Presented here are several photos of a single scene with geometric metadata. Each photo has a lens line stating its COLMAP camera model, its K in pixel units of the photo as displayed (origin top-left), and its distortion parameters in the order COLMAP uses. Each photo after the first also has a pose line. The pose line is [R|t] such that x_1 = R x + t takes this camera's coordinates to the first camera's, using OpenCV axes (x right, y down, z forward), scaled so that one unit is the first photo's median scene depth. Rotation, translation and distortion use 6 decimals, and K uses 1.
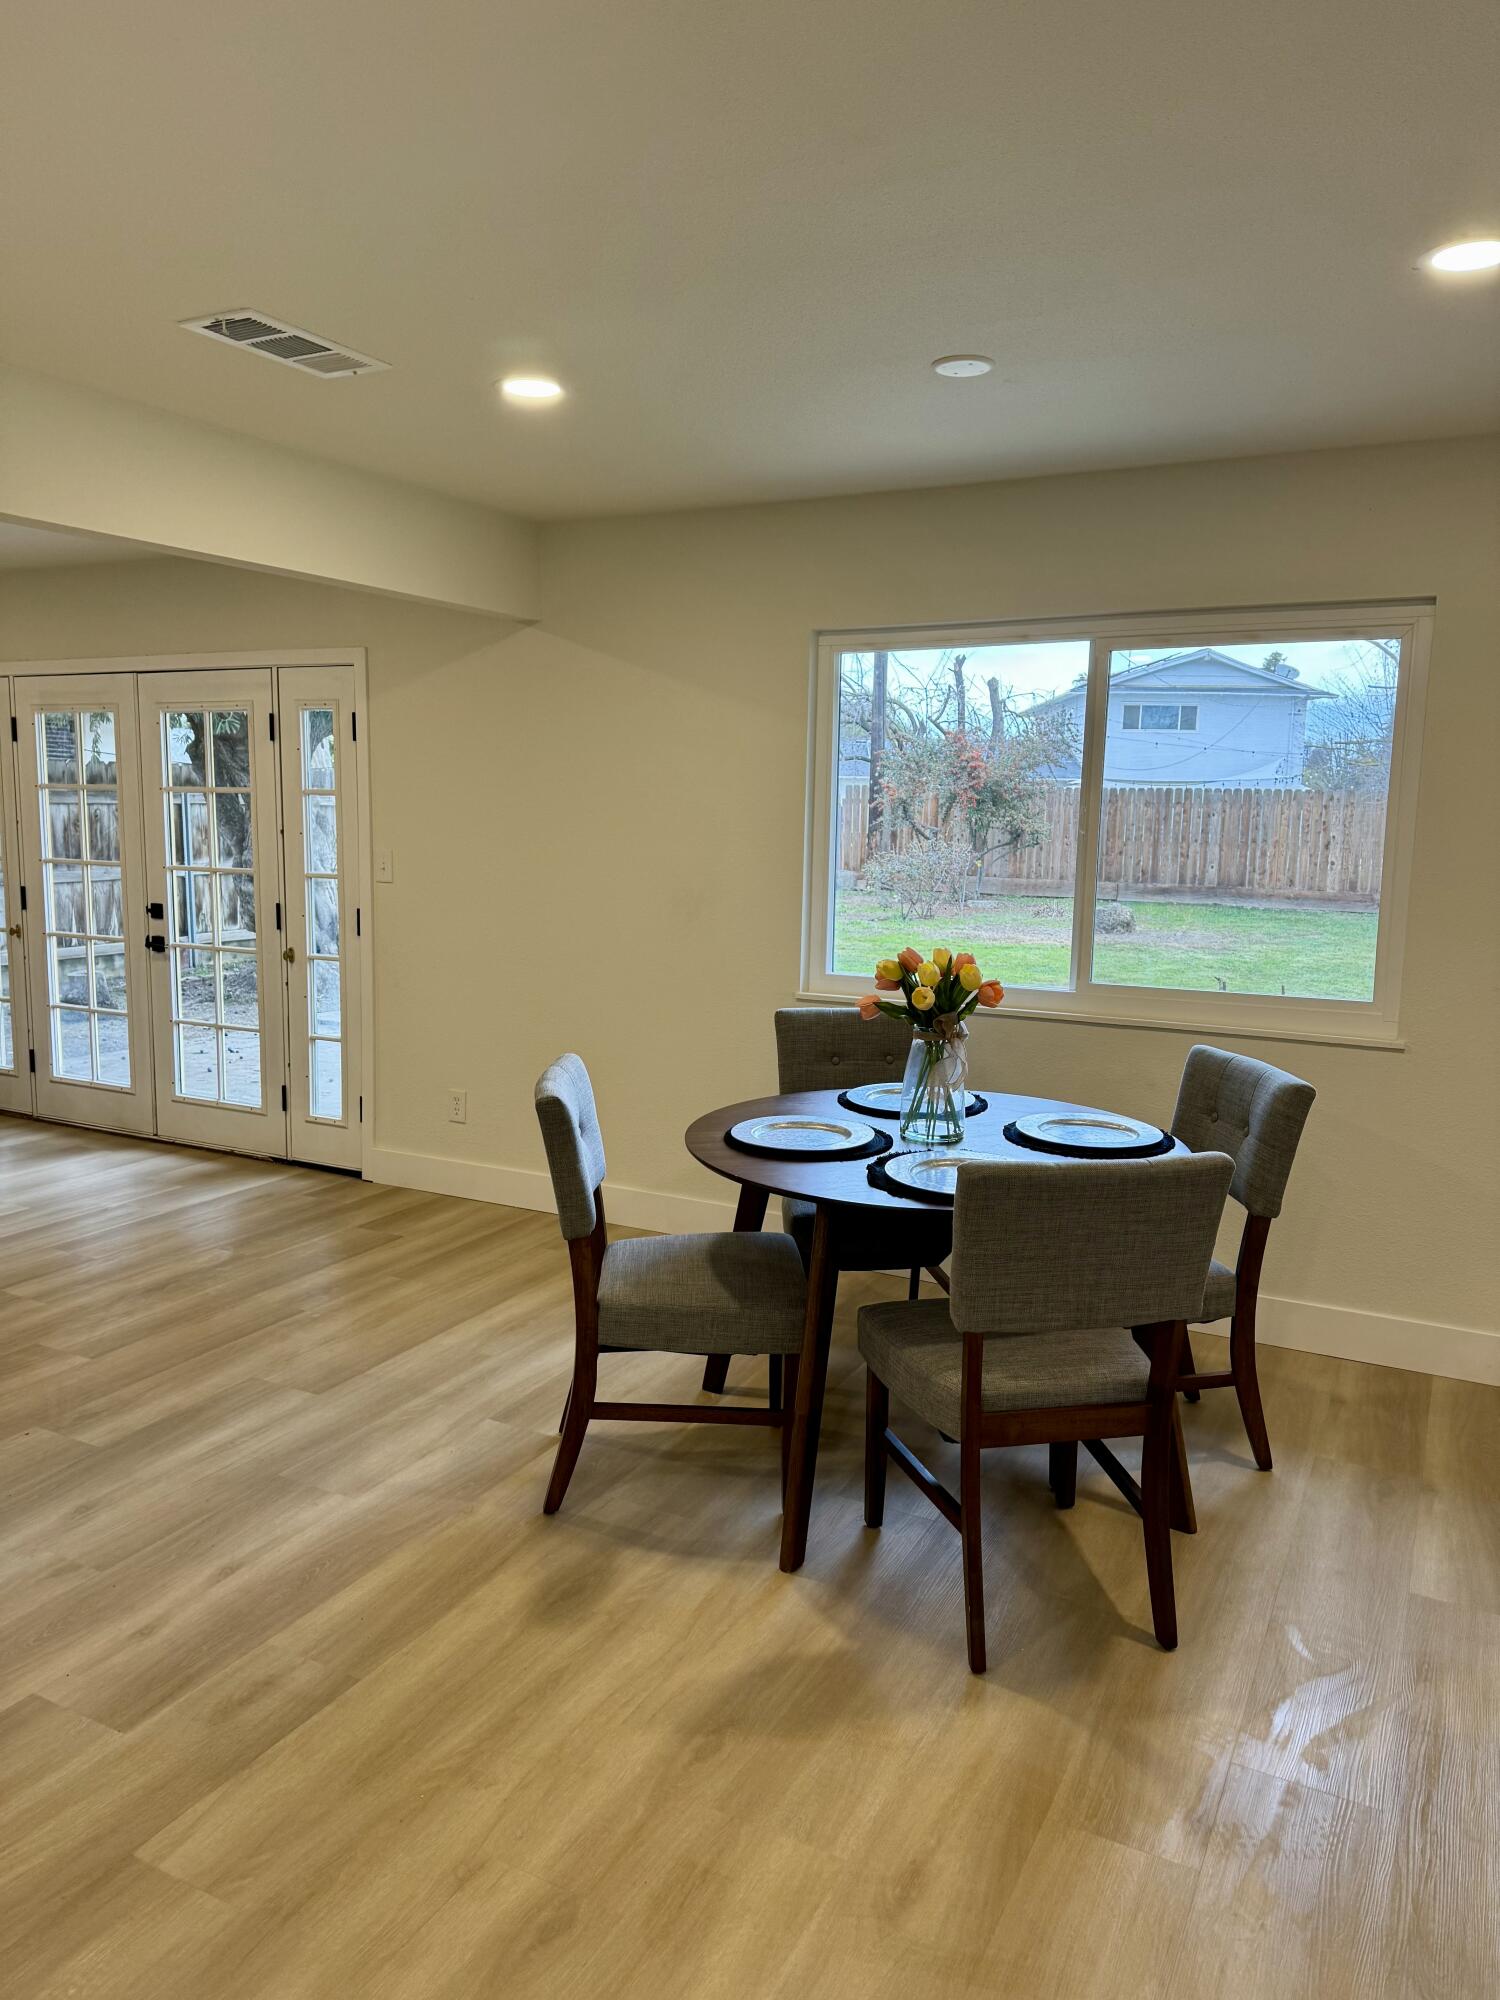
lens RADIAL K [[1401.0, 0, 753.2], [0, 1401.0, 1012.3], [0, 0, 1]] dist [0.055343, -0.063909]
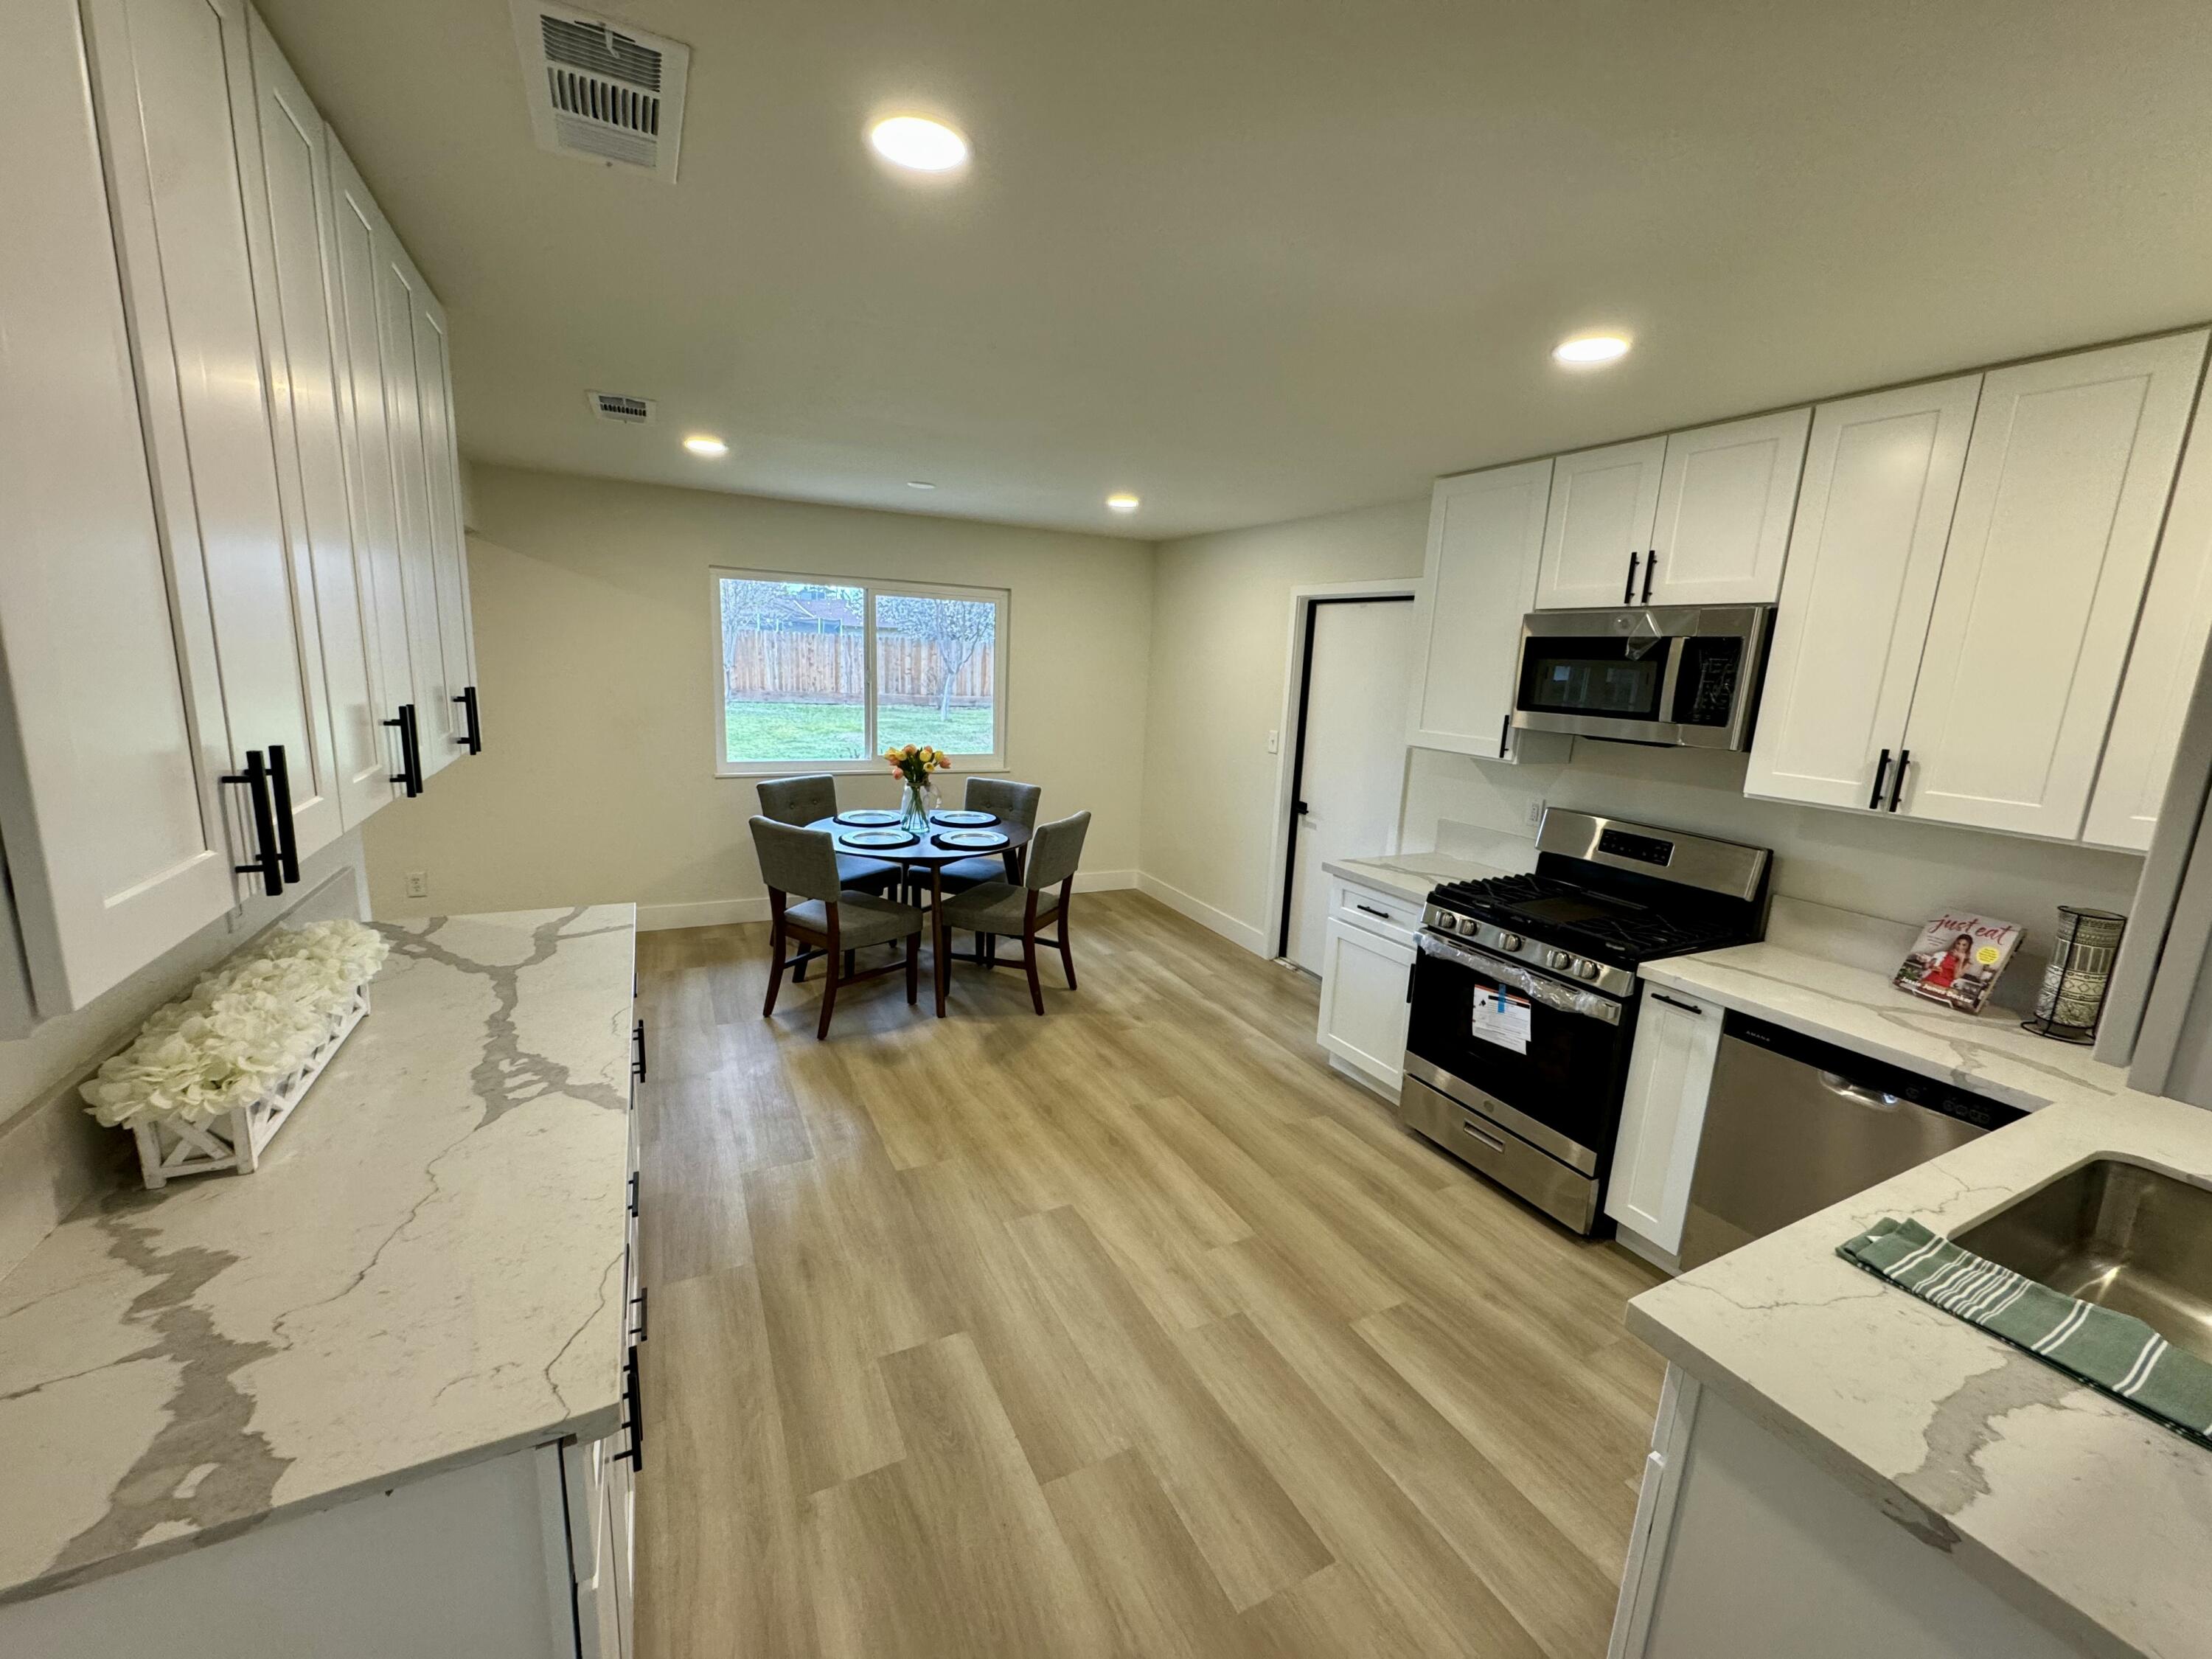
lens RADIAL K [[882.5, 0, 1097.4], [0, 882.5, 830.3], [0, 0, 1]] dist [-0.002974, 0.000676]
pose [[0.594031, -0.147749, 0.790757, -0.117045], [0.082930, 0.988999, 0.122491, -0.008373], [-0.800156, -0.007185, 0.599749, -0.009477]]
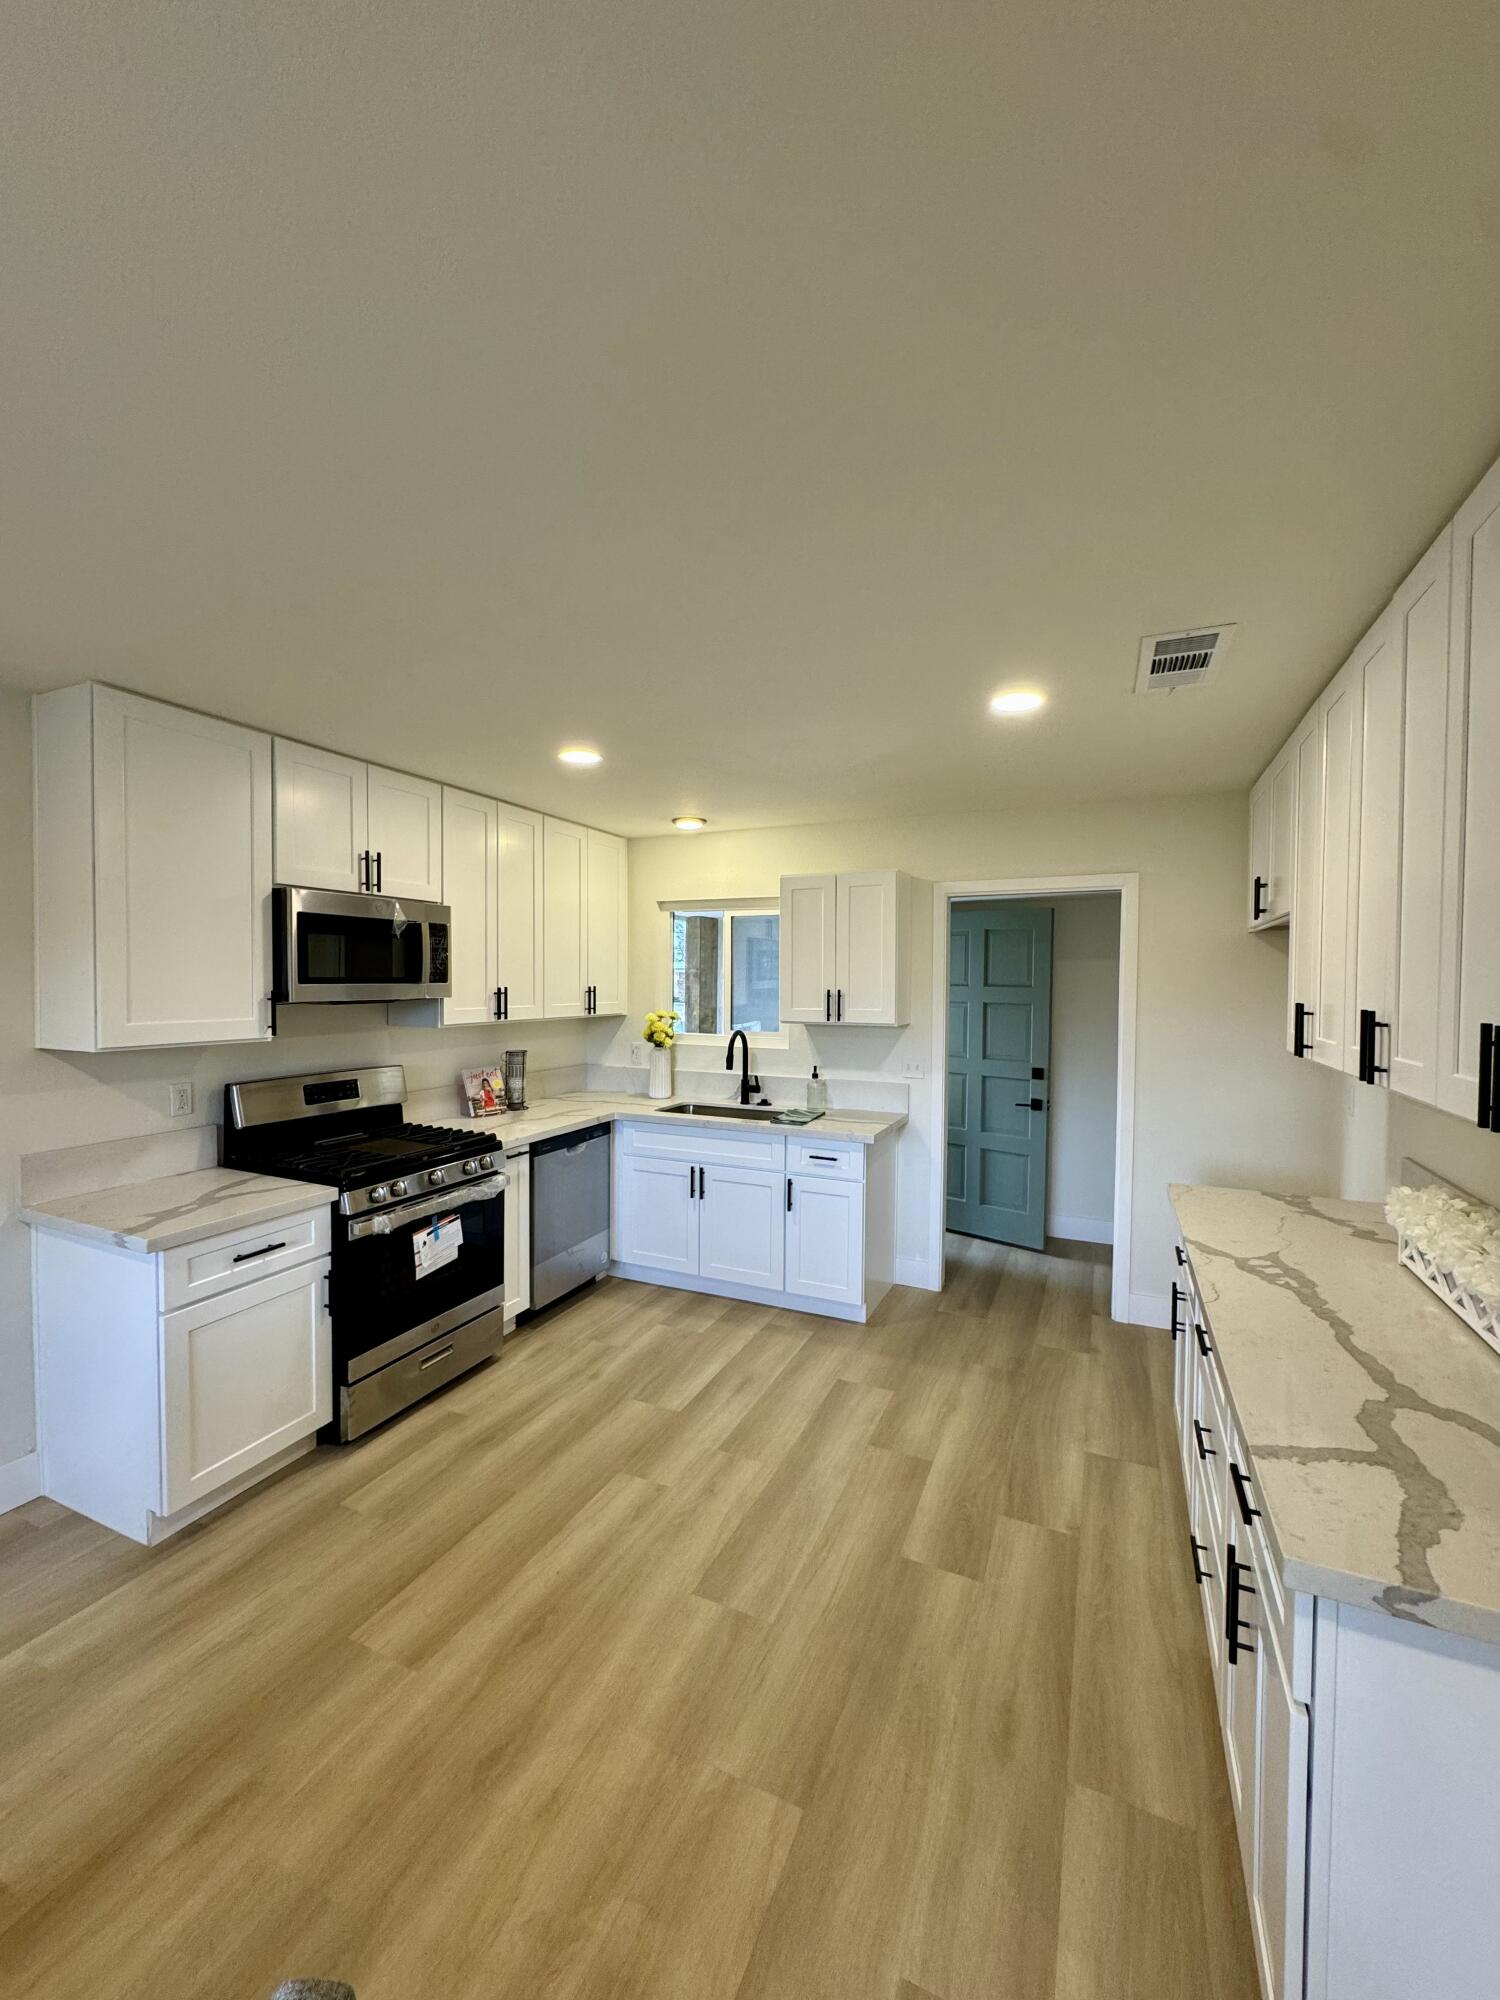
lens RADIAL K [[798.0, 0, 753.5], [0, 798.0, 996.6], [0, 0, 1]] dist [-0.002974, 0.000676]
pose [[-0.998023, -0.028533, -0.056005, -0.029822], [-0.037591, 0.985067, 0.168015, -0.026175], [0.050375, 0.169788, -0.984192, 0.146303]]
